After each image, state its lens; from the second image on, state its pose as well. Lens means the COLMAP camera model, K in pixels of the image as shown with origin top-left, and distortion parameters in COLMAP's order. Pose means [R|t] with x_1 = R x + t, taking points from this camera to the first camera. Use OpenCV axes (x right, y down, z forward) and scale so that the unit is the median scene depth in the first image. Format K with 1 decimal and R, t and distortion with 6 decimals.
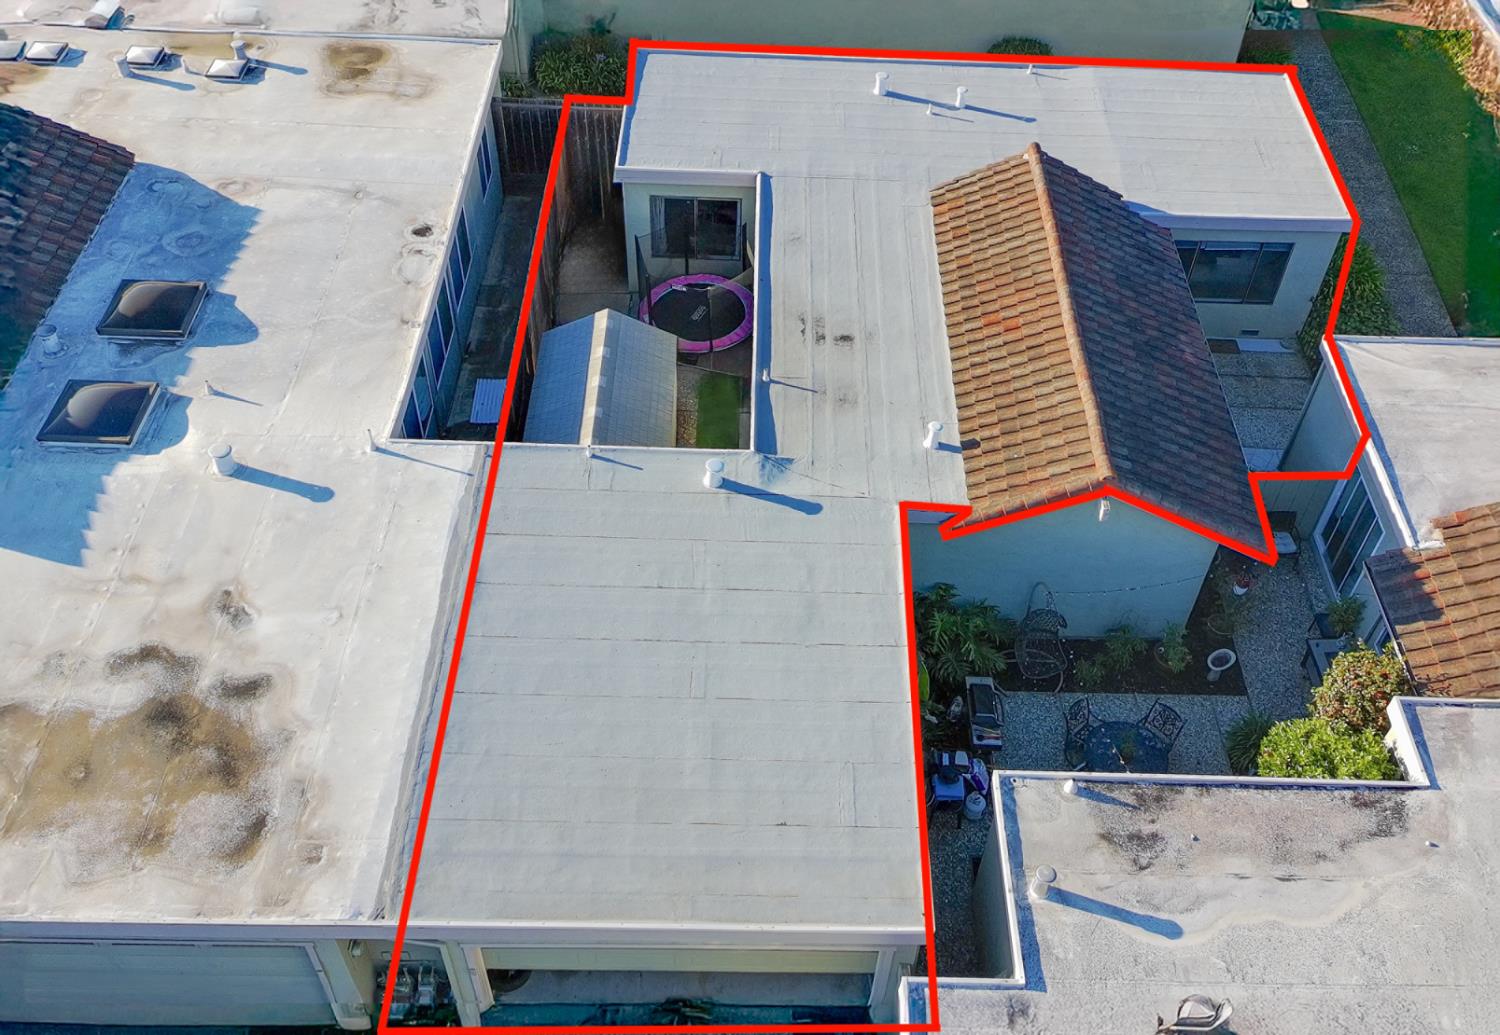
lens RADIAL K [[1426.8, 0, 761.4], [0, 1426.8, 526.2], [0, 0, 1]] dist [0.068248, 0.000000]
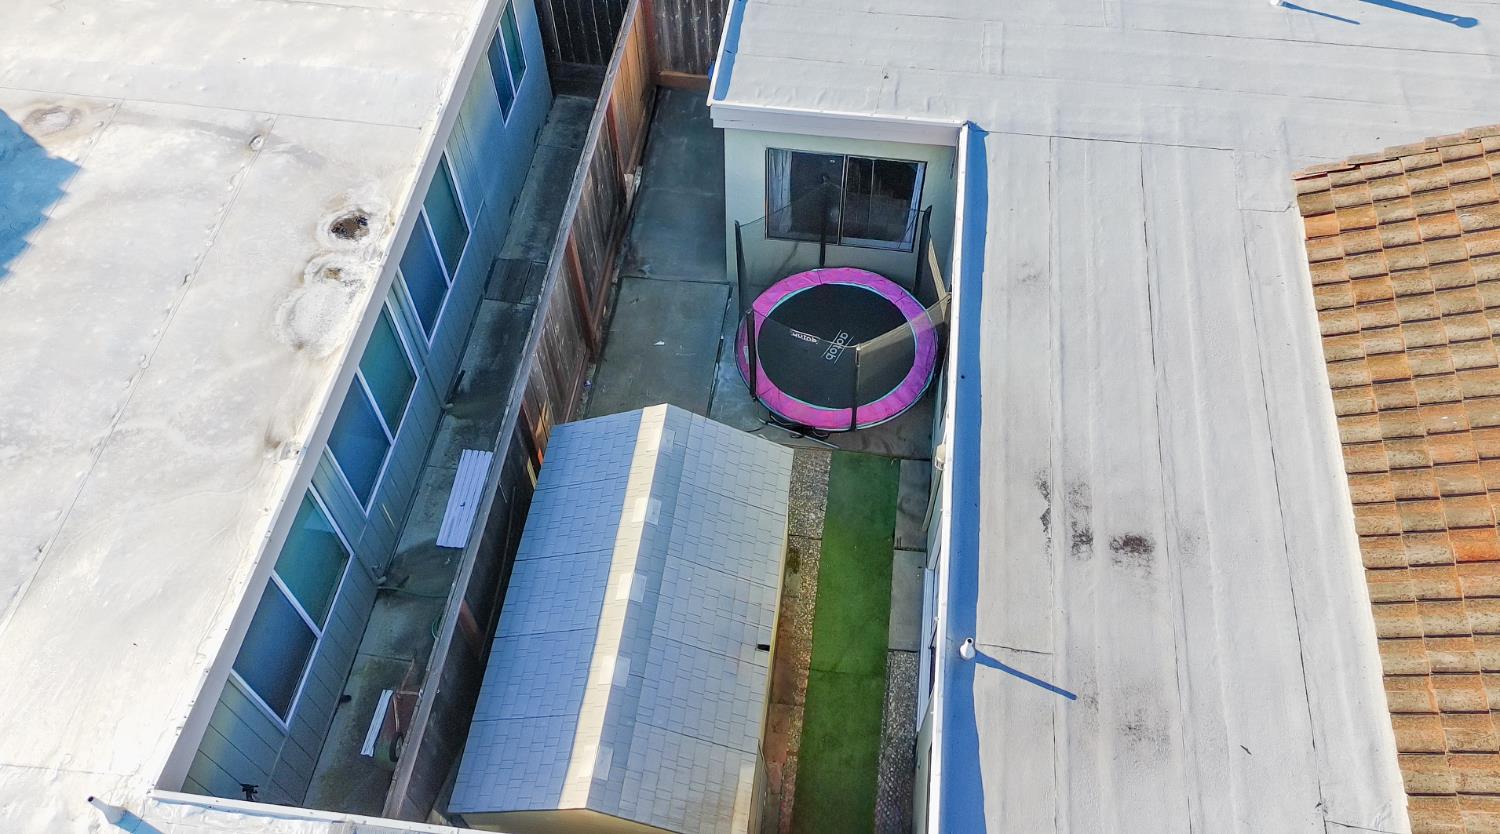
lens RADIAL K [[1143.0, 0, 742.3], [0, 1143.0, 408.7], [0, 0, 1]] dist [0.049177, -0.028955]
pose [[0.991392, 0.075822, -0.106740, -0.032281], [-0.057509, 0.984574, 0.165248, -0.216173], [0.117623, -0.157687, 0.980459, 0.565368]]
